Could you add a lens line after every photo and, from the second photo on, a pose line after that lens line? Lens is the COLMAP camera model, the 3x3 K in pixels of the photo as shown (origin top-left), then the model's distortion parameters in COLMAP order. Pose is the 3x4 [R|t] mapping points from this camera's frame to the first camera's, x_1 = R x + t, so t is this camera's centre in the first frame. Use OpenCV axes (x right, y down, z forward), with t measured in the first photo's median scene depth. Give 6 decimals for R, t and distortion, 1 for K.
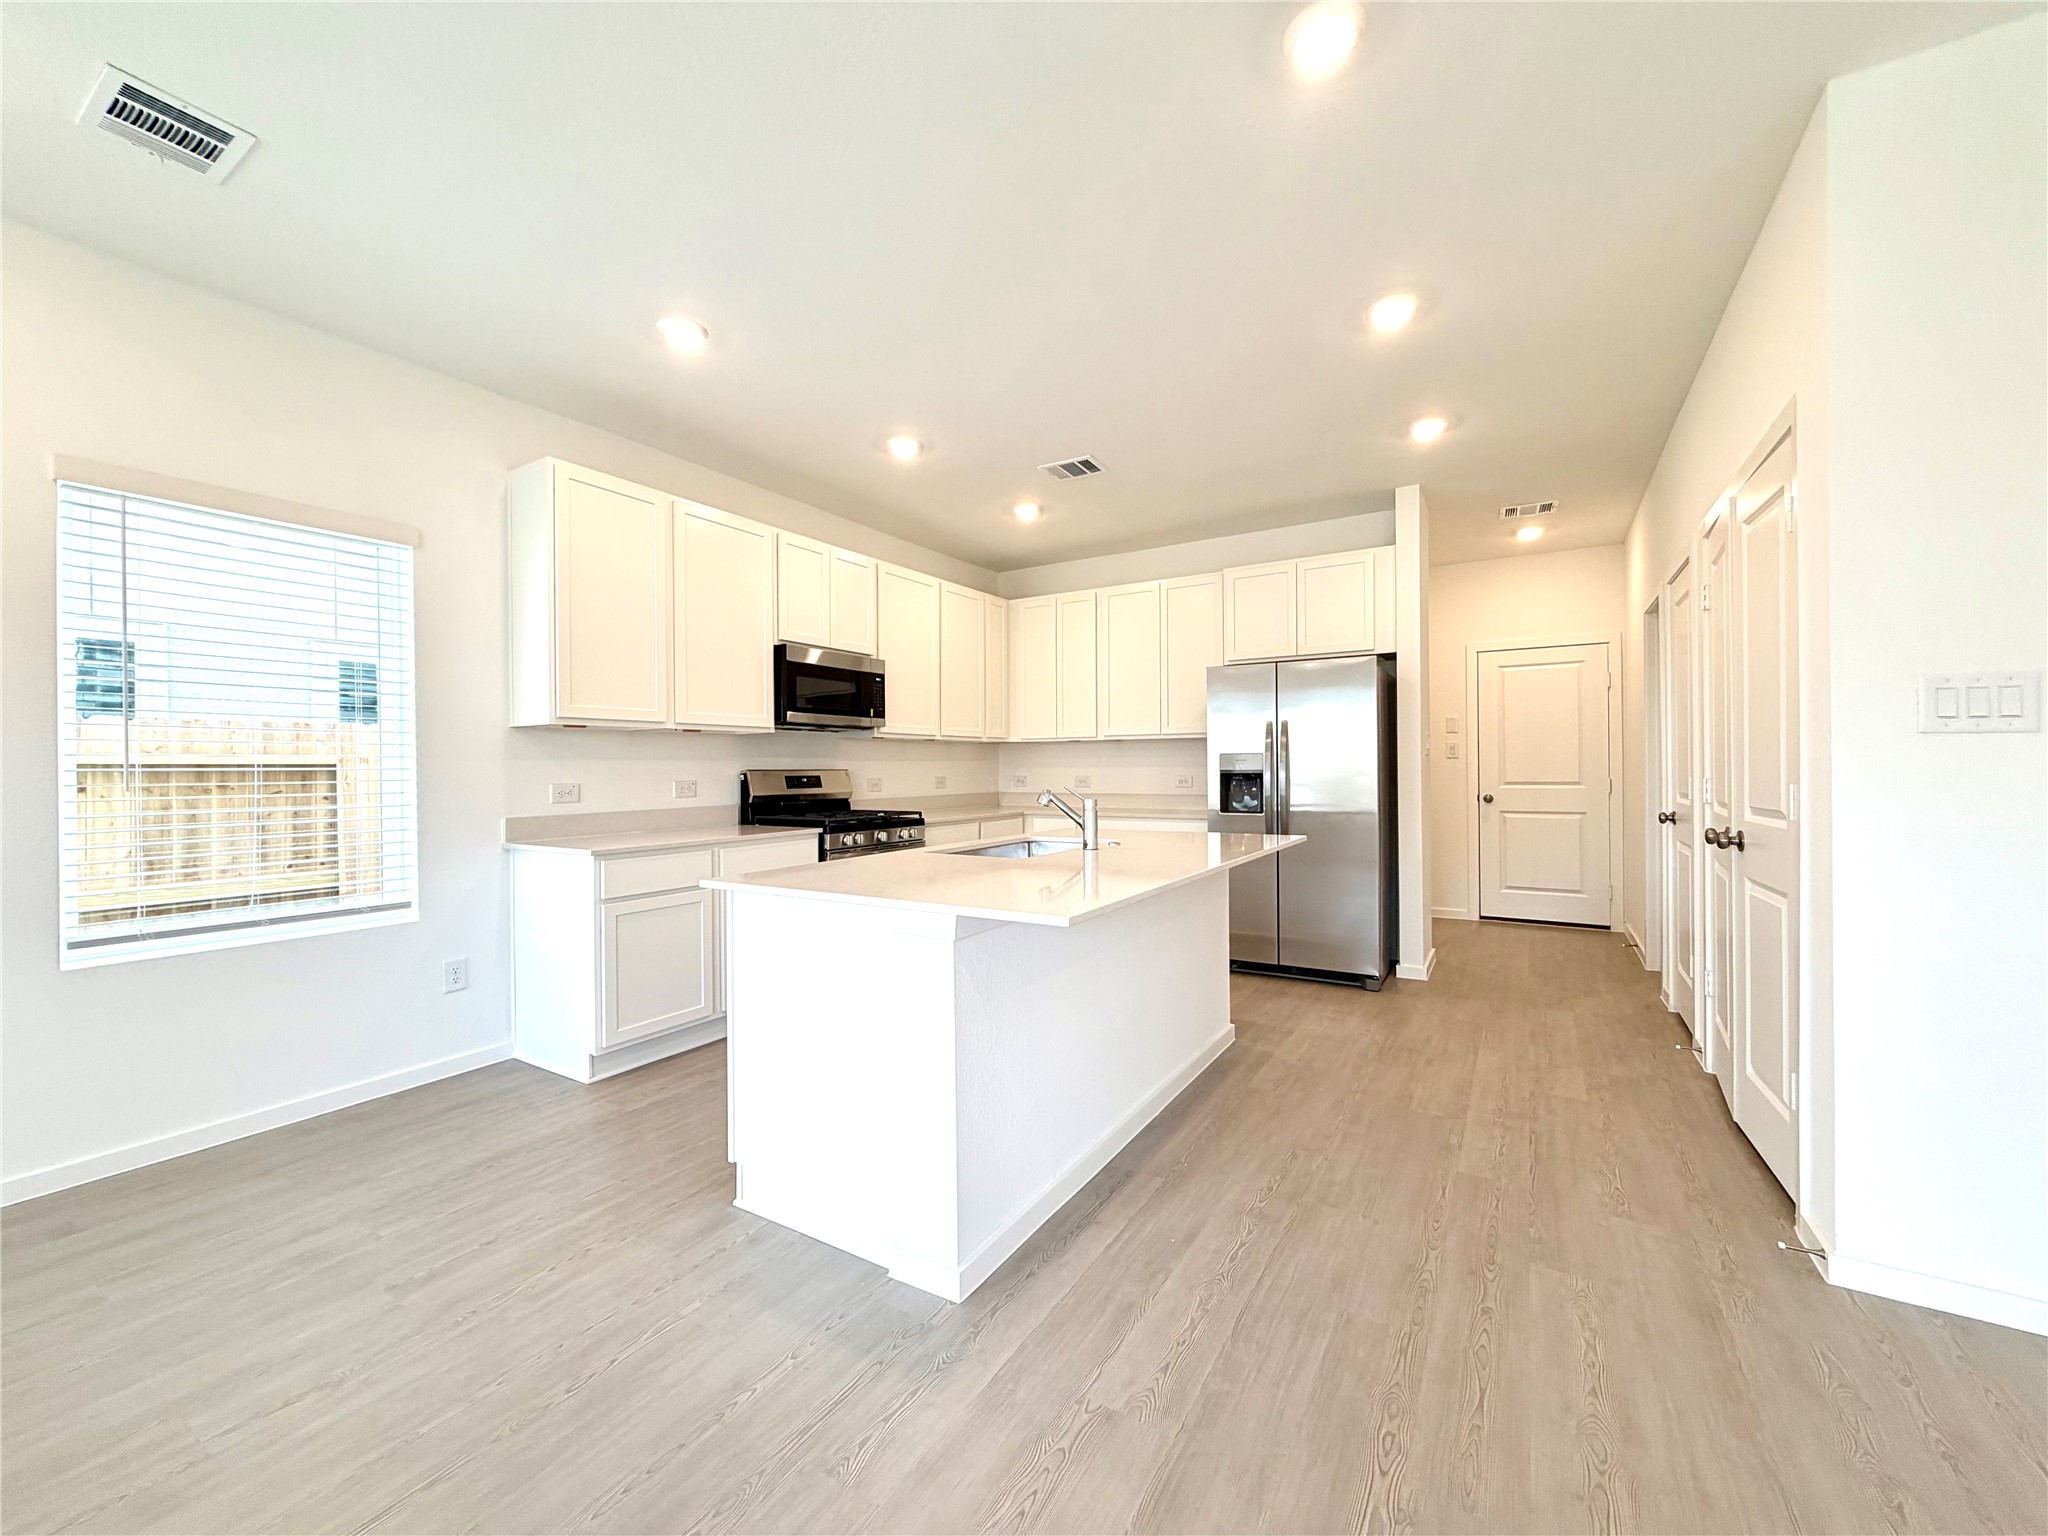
lens RADIAL K [[805.5, 0, 1024.0], [0, 805.5, 768.0], [0, 0, 1]] dist [-0.000365, -0.000099]
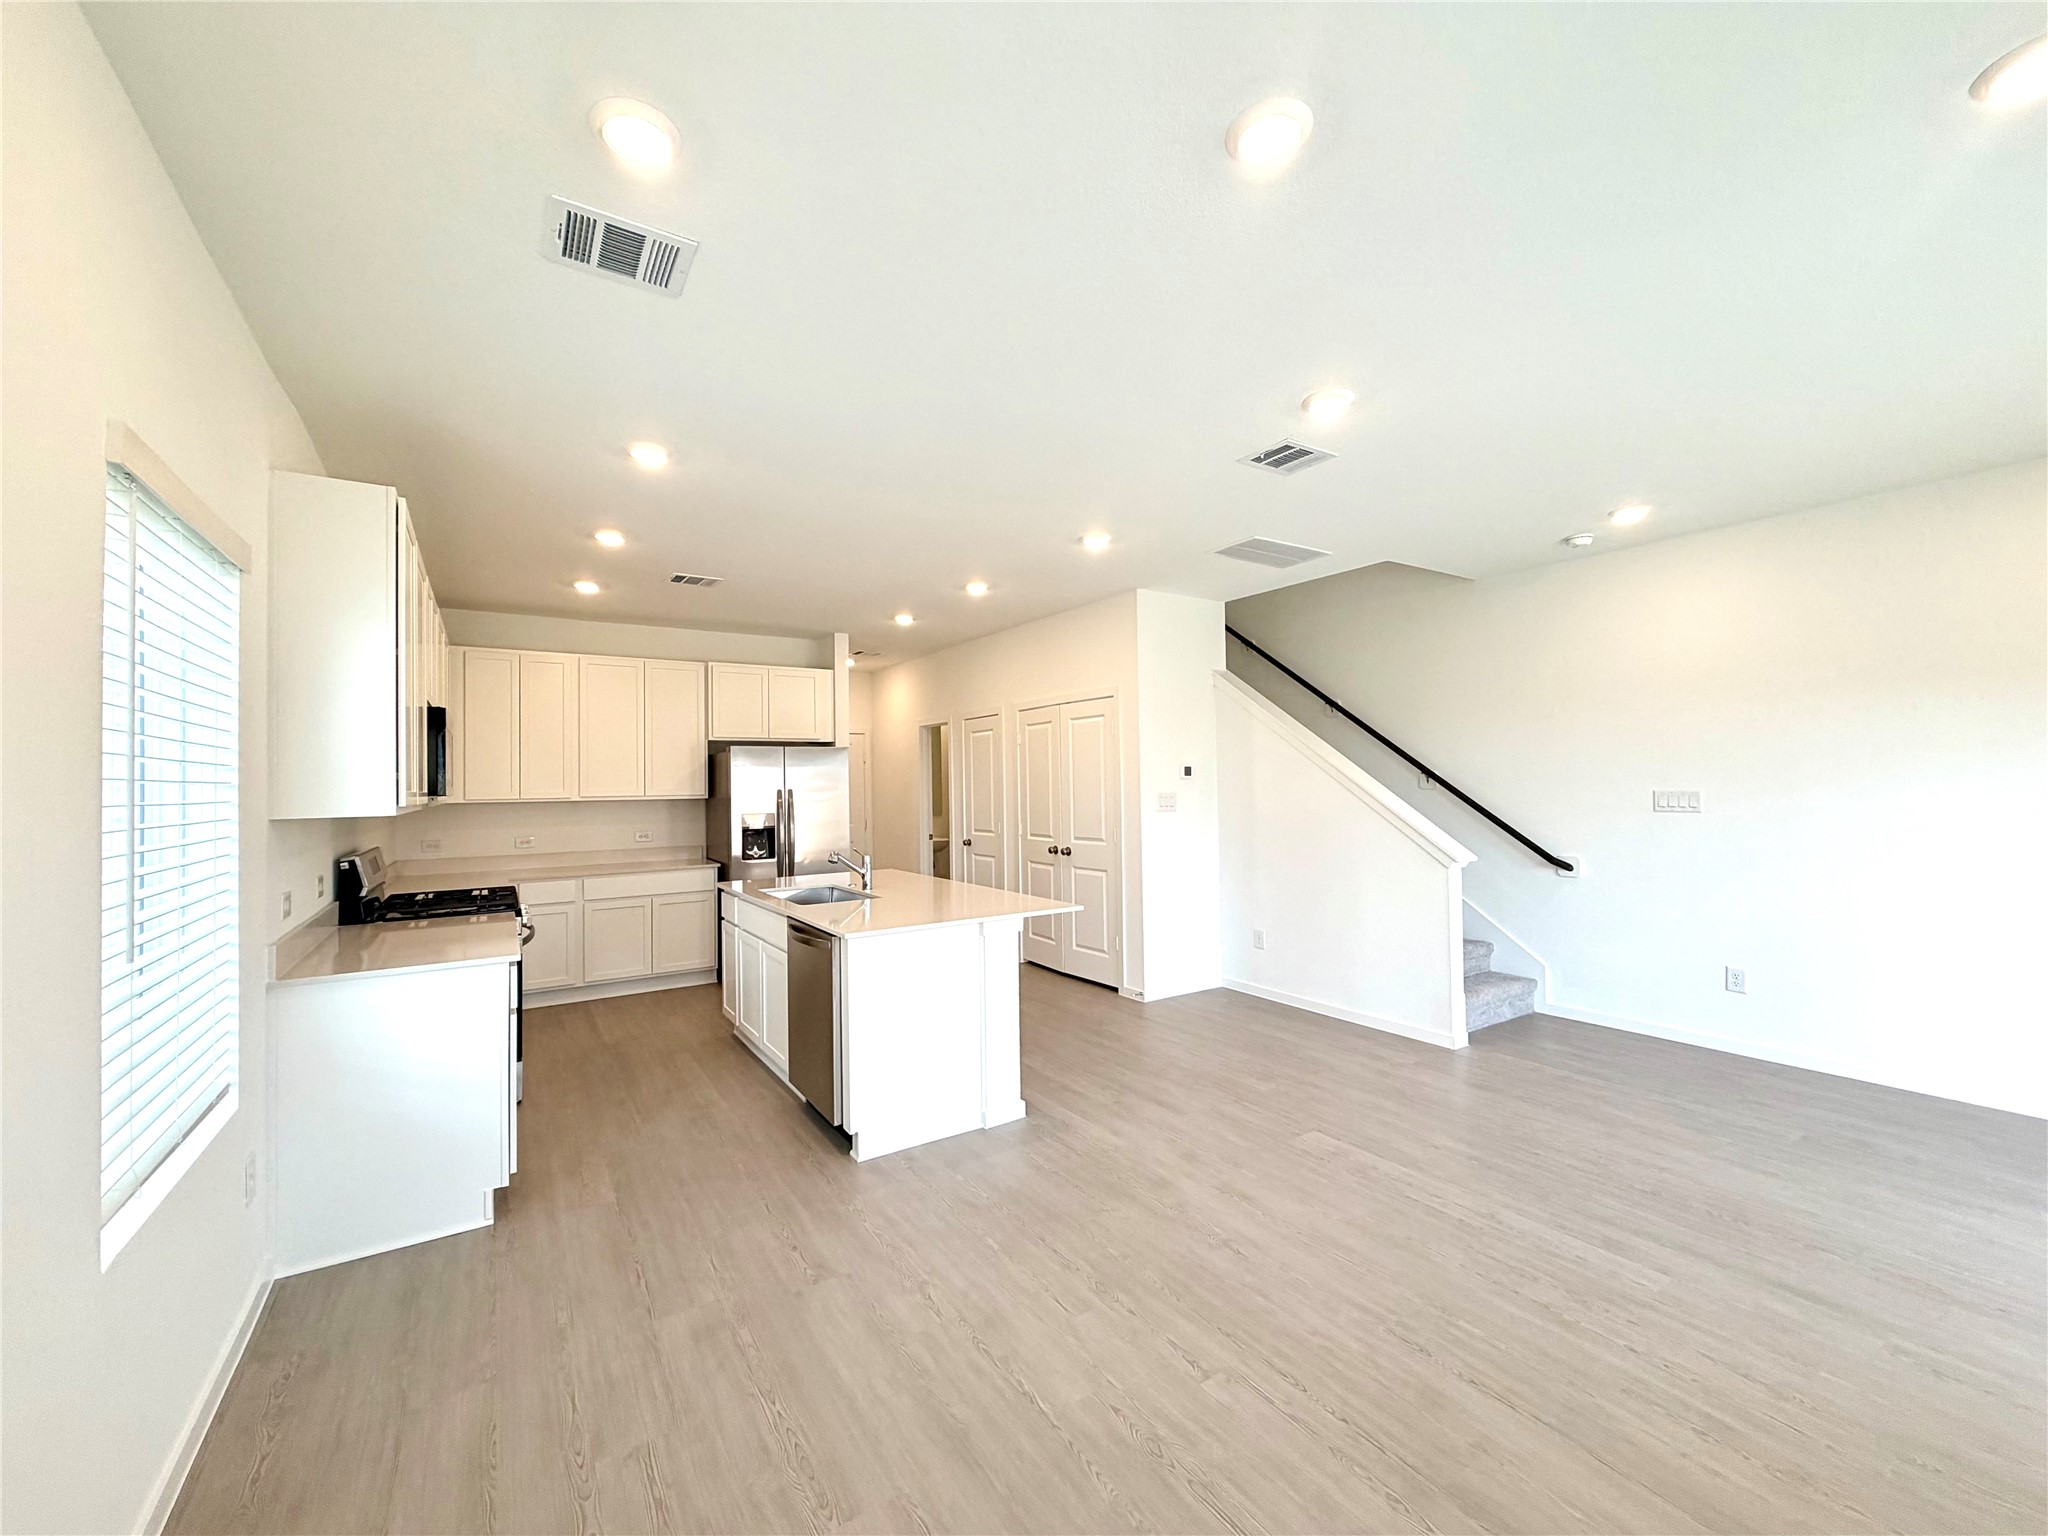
lens RADIAL K [[805.5, 0, 1024.0], [0, 805.5, 768.0], [0, 0, 1]] dist [-0.000365, -0.000099]
pose [[0.421677, 0.024801, 0.906407, -1.203319], [0.013431, 0.999345, -0.033592, -0.070887], [-0.906647, 0.026339, 0.421067, 0.105296]]
